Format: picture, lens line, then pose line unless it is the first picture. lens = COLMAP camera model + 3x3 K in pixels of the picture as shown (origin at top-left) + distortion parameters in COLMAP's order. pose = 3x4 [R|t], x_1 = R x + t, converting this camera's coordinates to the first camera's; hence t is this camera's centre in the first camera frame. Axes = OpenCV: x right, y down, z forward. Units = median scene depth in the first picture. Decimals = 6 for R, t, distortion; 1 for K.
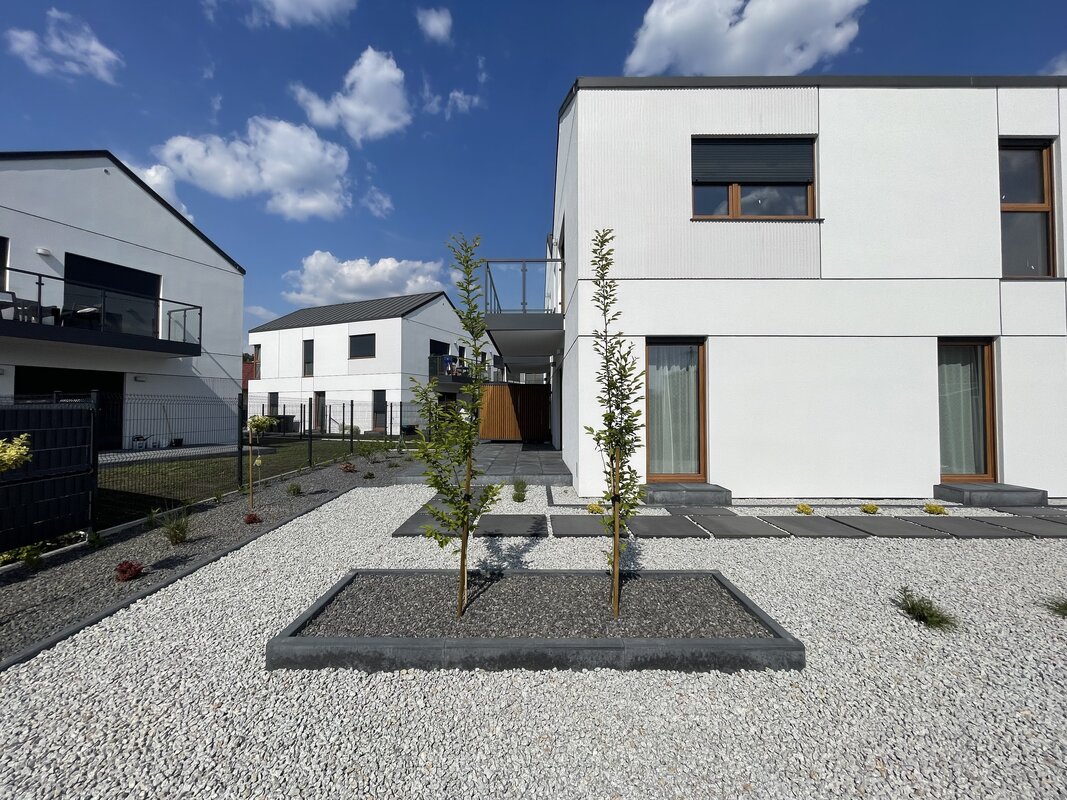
lens RADIAL K [[428.5, 0, 533.5], [0, 428.5, 400.0], [0, 0, 1]] dist [-0.001252, -0.000209]
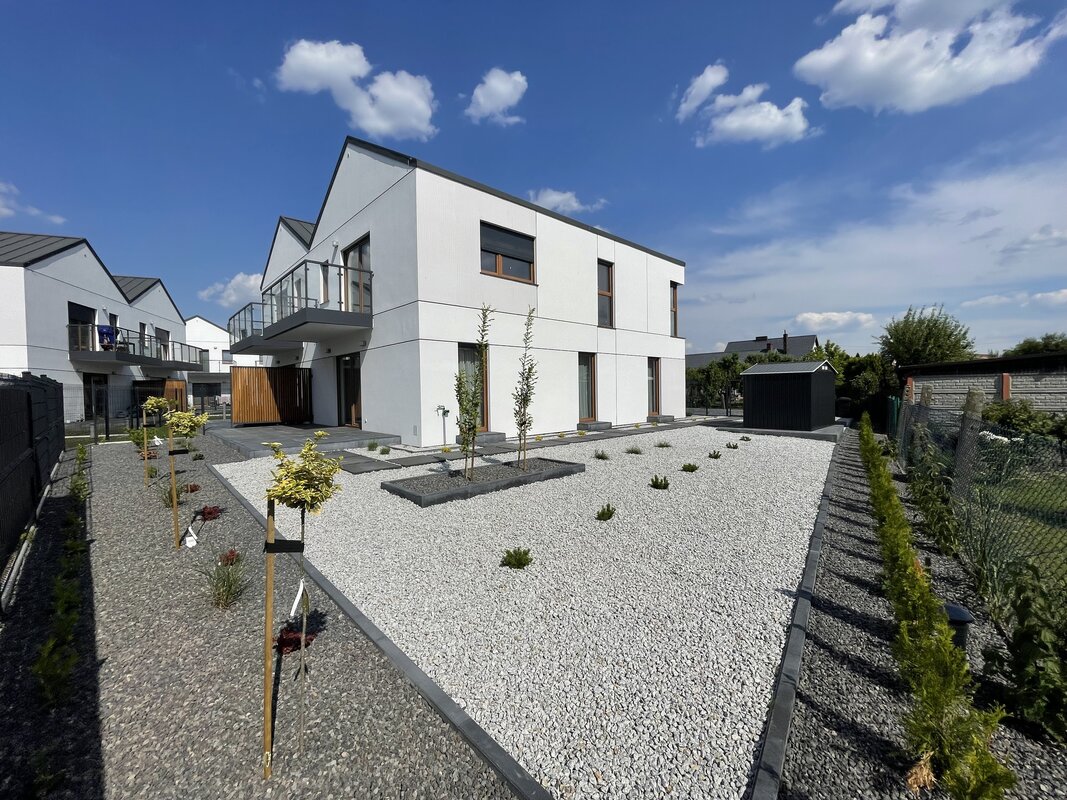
lens RADIAL K [[428.5, 0, 533.5], [0, 428.5, 400.0], [0, 0, 1]] dist [0.001784, -0.000768]
pose [[0.723019, -0.026546, 0.690318, -0.621306], [0.000607, 0.999285, 0.037791, 0.004963], [-0.690828, -0.026905, 0.722518, -0.333324]]
